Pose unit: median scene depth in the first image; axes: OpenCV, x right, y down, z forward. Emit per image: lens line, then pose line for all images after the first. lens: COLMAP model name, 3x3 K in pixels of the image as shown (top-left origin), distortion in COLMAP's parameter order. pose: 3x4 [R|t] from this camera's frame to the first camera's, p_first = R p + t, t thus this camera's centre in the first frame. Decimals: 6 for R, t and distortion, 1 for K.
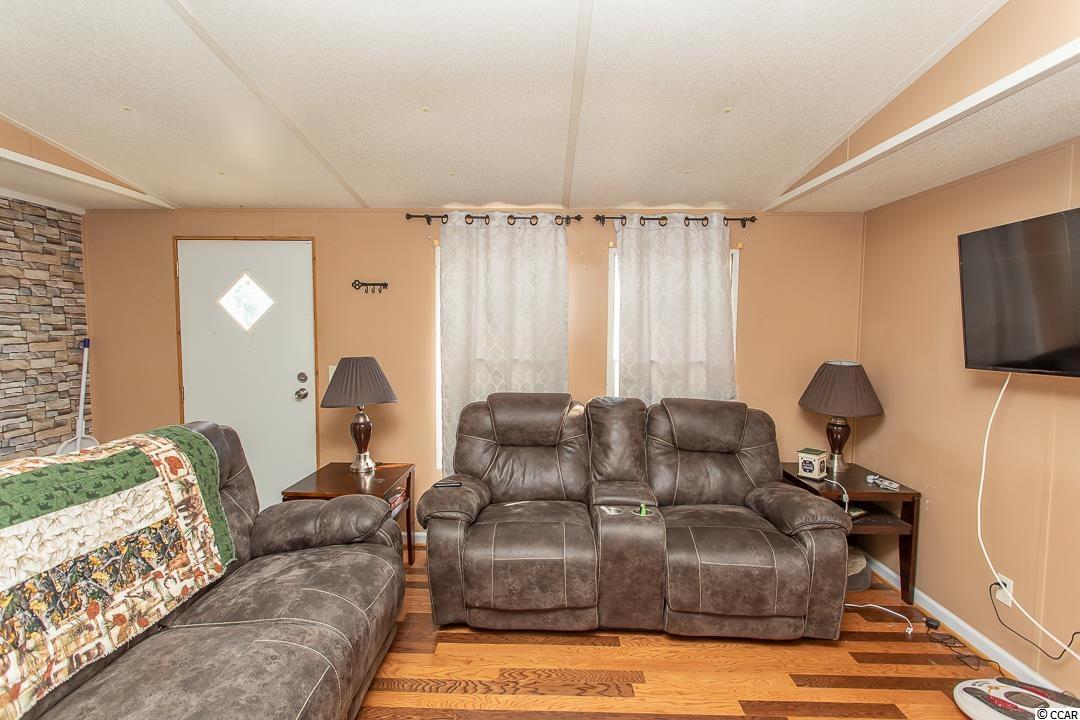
lens RADIAL K [[506.4, 0, 540.0], [0, 506.4, 360.0], [0, 0, 1]] dist [-0.001867, 0.000330]
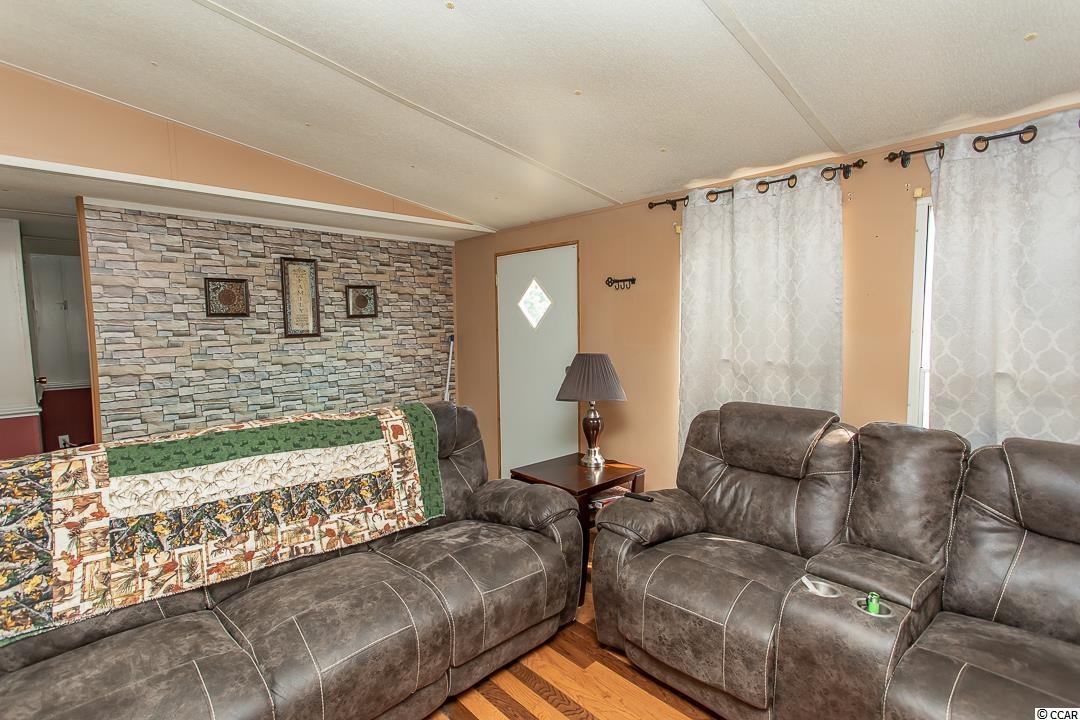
lens RADIAL K [[508.6, 0, 536.0], [0, 508.6, 358.3], [0, 0, 1]] dist [-0.001057, 0.002590]
pose [[0.702163, 0.034426, -0.711184, 0.330345], [-0.029910, 0.999375, 0.018846, -0.013597], [0.711388, 0.008039, 0.702753, 0.227240]]
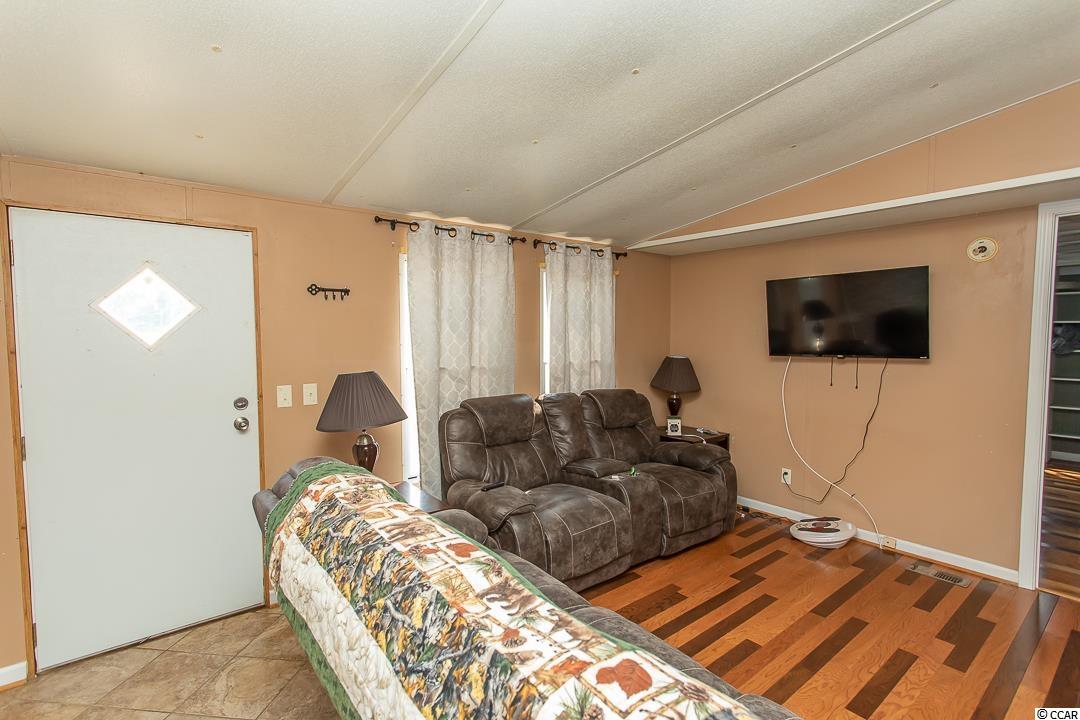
lens RADIAL K [[514.1, 0, 541.3], [0, 514.1, 355.5], [0, 0, 1]] dist [0.001760, 0.000482]
pose [[0.767440, -0.039896, 0.639878, -0.786988], [0.044180, 0.998980, 0.009299, -0.034652], [-0.639596, 0.021134, 0.768420, 0.102892]]
